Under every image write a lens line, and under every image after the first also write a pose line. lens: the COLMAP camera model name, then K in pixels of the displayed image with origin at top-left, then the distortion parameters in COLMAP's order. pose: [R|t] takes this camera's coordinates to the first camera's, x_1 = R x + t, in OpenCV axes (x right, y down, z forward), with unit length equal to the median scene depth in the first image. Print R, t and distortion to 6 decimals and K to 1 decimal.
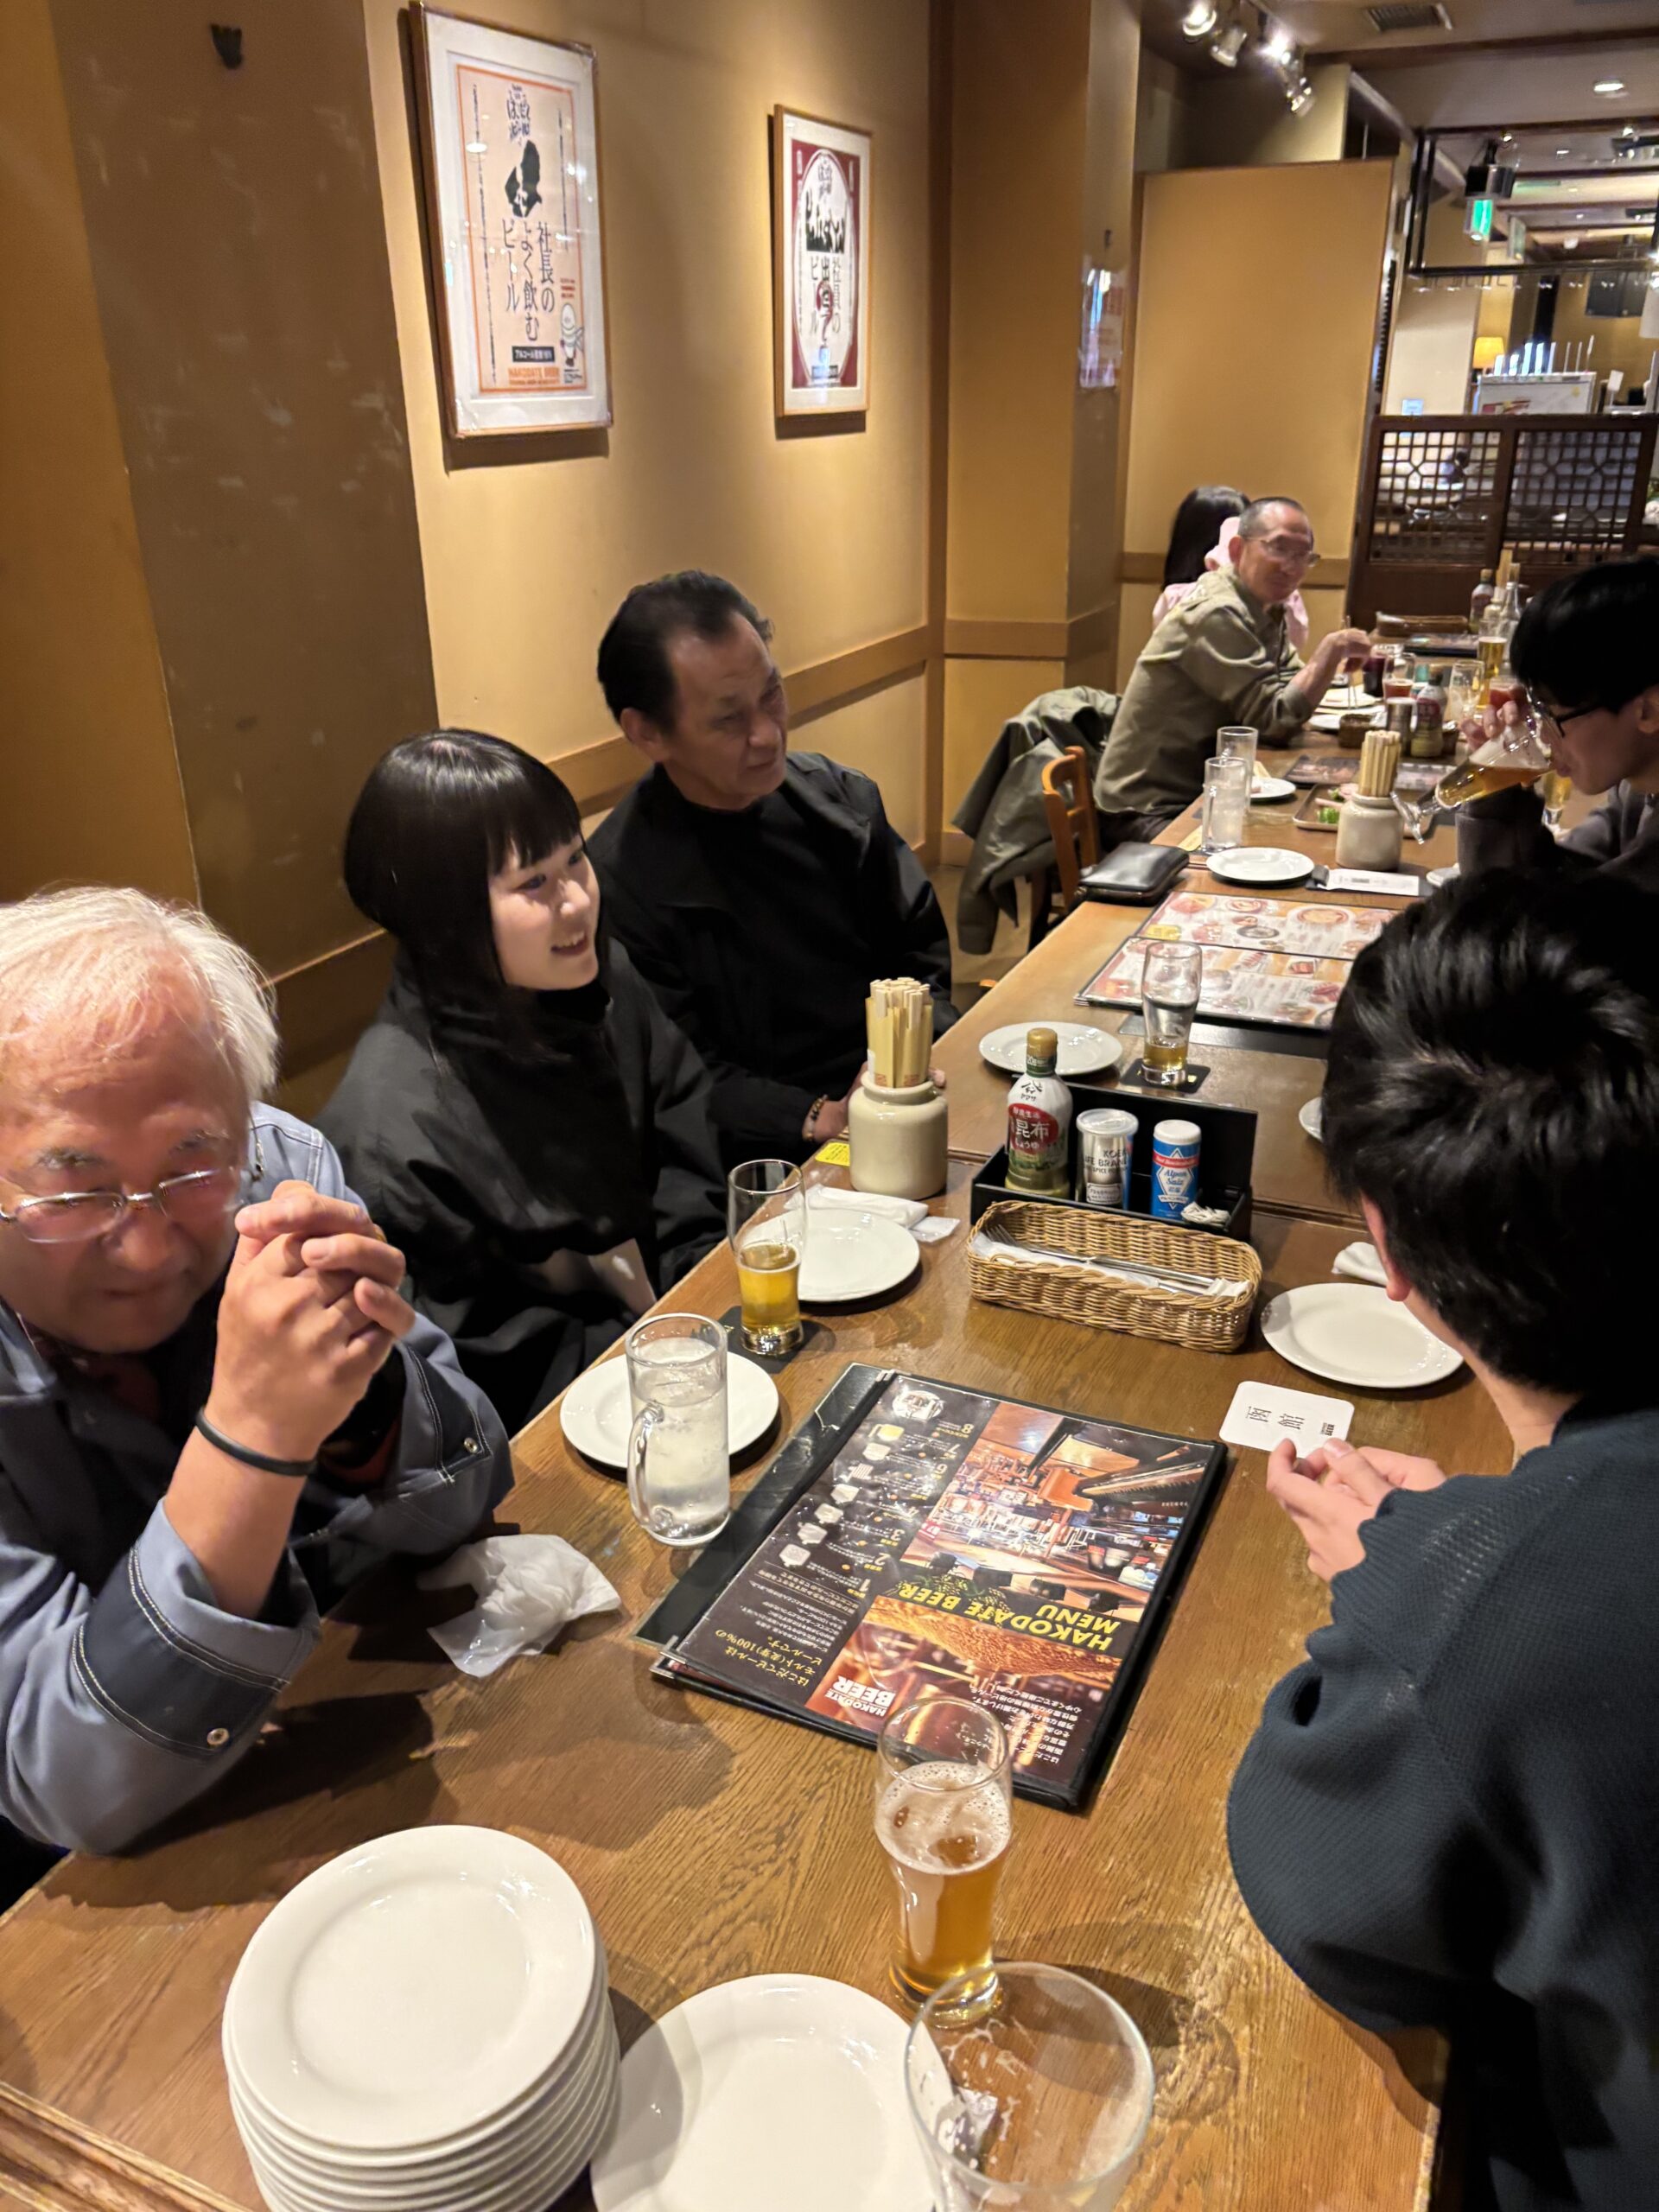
lens RADIAL K [[1665.9, 0, 822.3], [0, 1665.9, 1106.1], [0, 0, 1]] dist [0.014775, -0.012896]
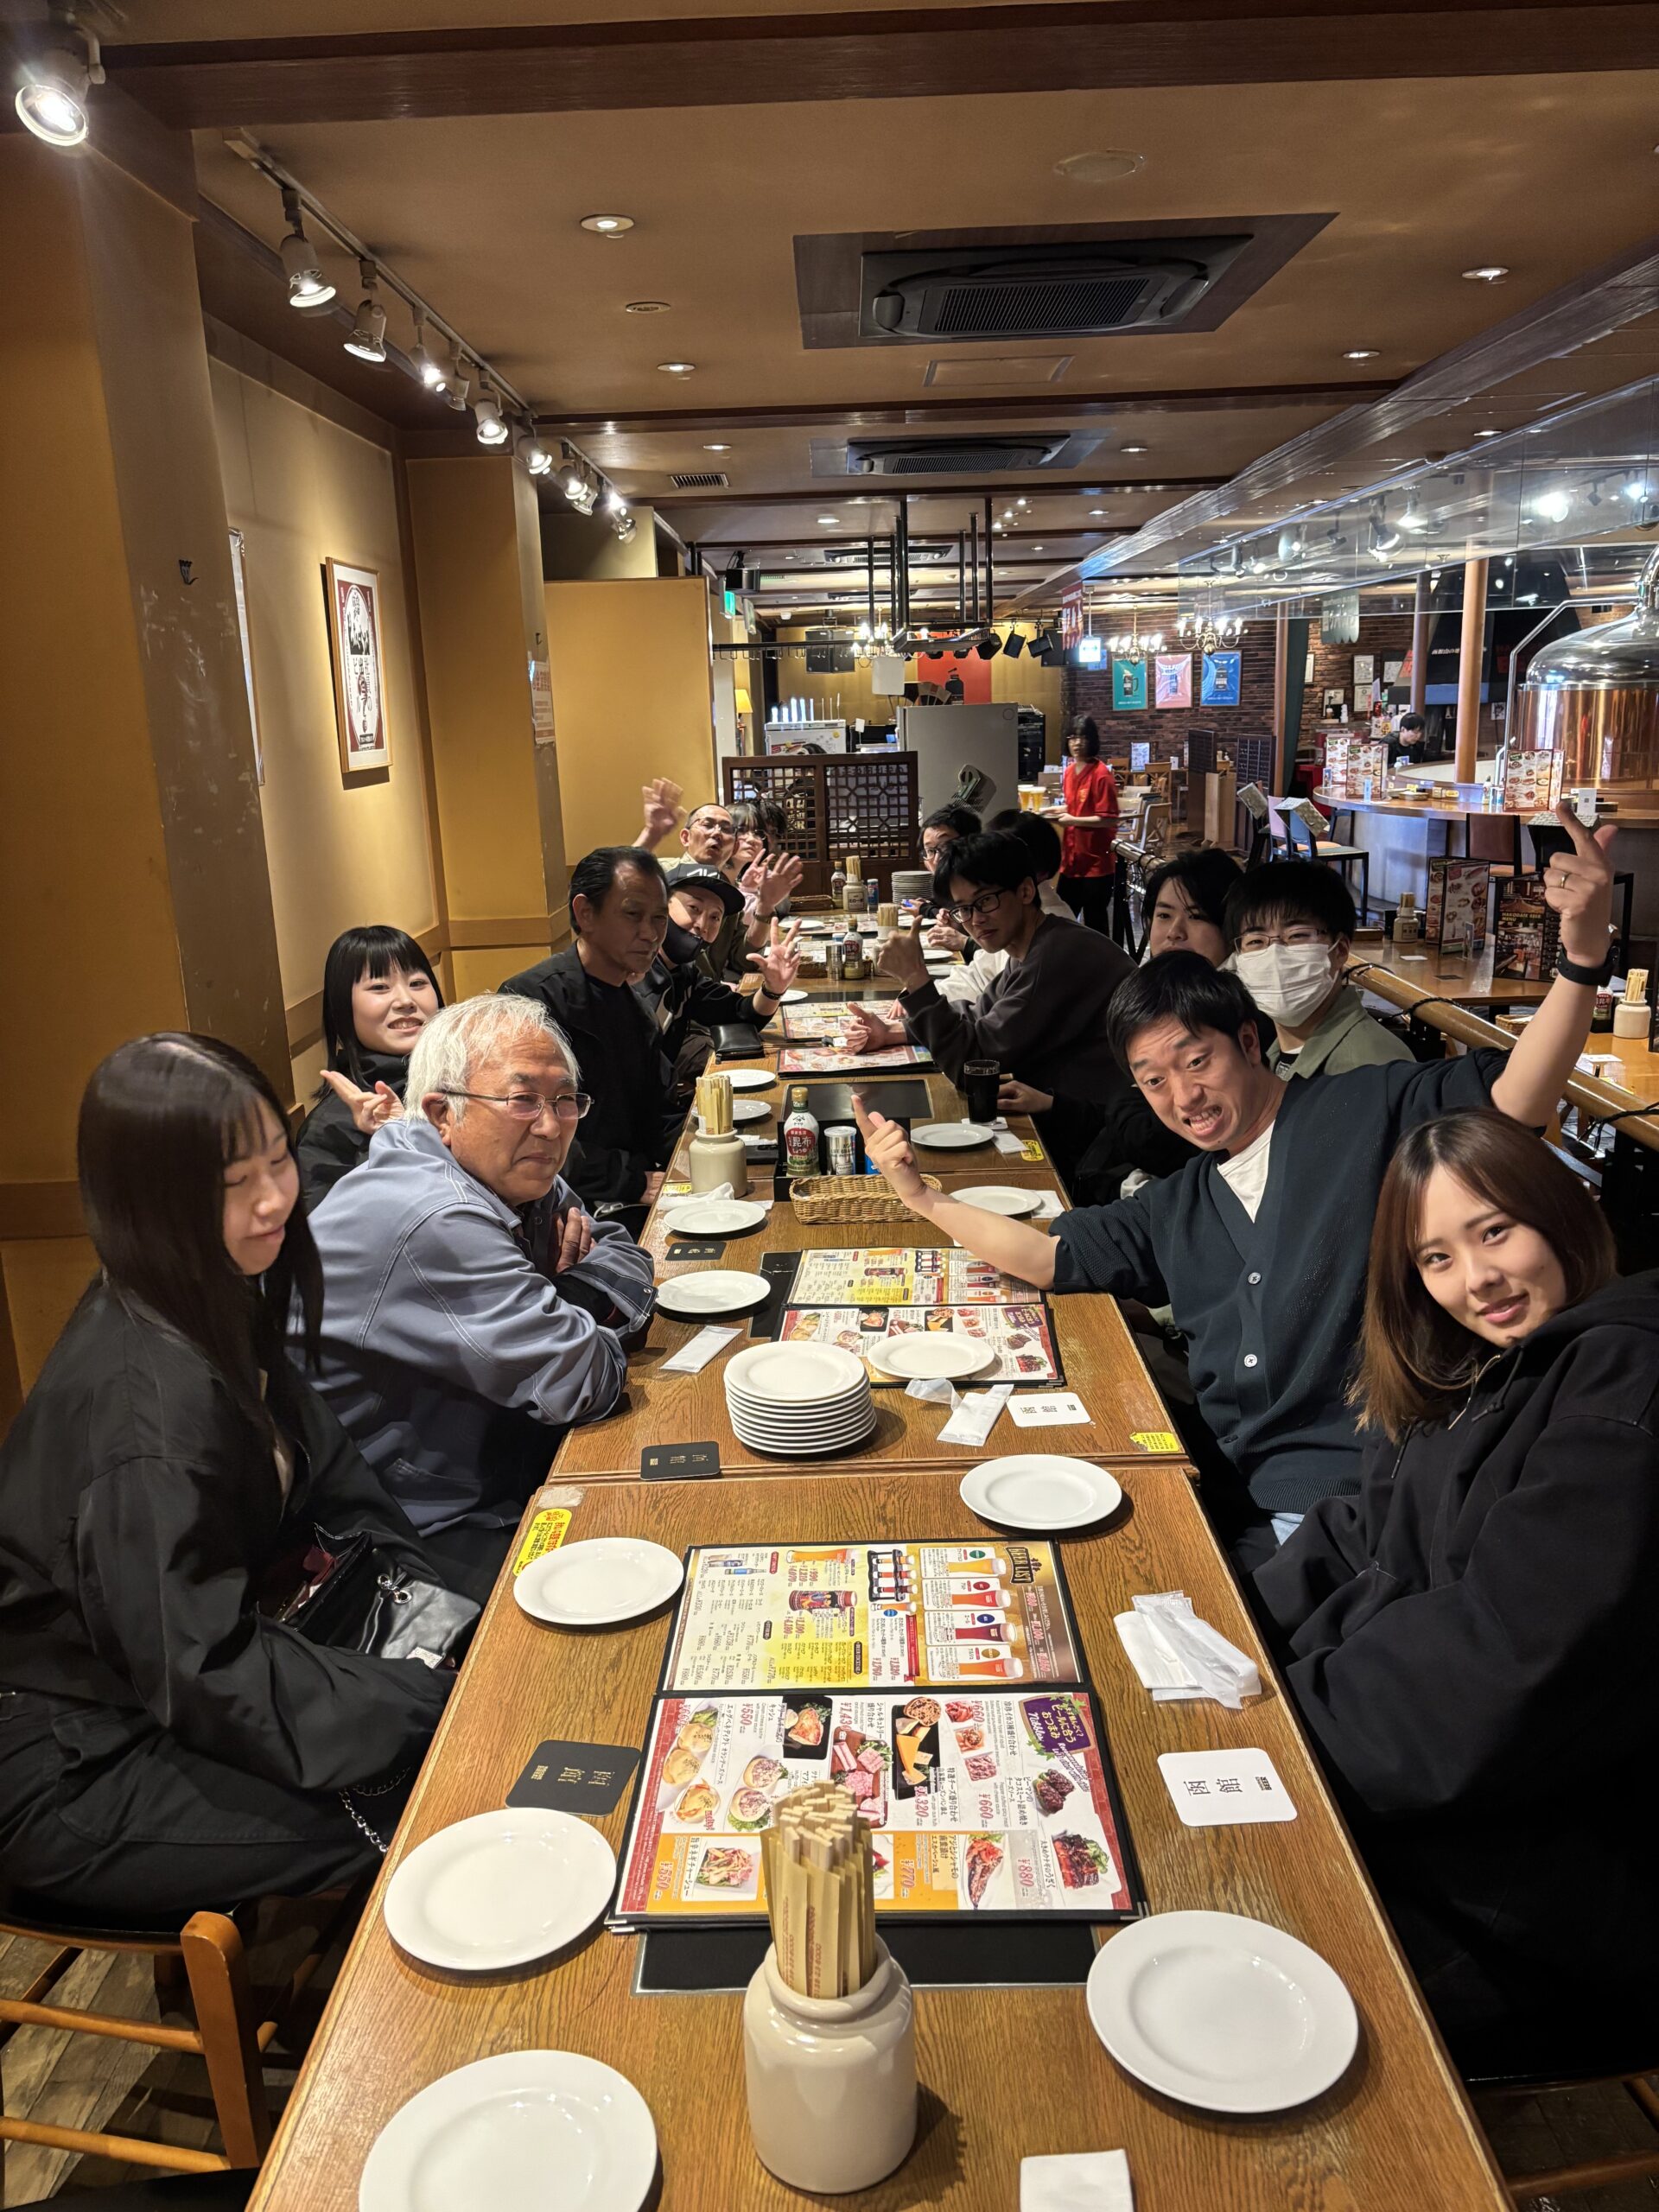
lens RADIAL K [[1665.9, 0, 831.5], [0, 1665.9, 1109.2], [0, 0, 1]] dist [0.014775, -0.012896]
pose [[0.913181, -0.108795, 0.392765, -0.157624], [0.177775, 0.973528, -0.143664, 0.069844], [-0.366738, 0.201015, 0.908348, -0.193985]]
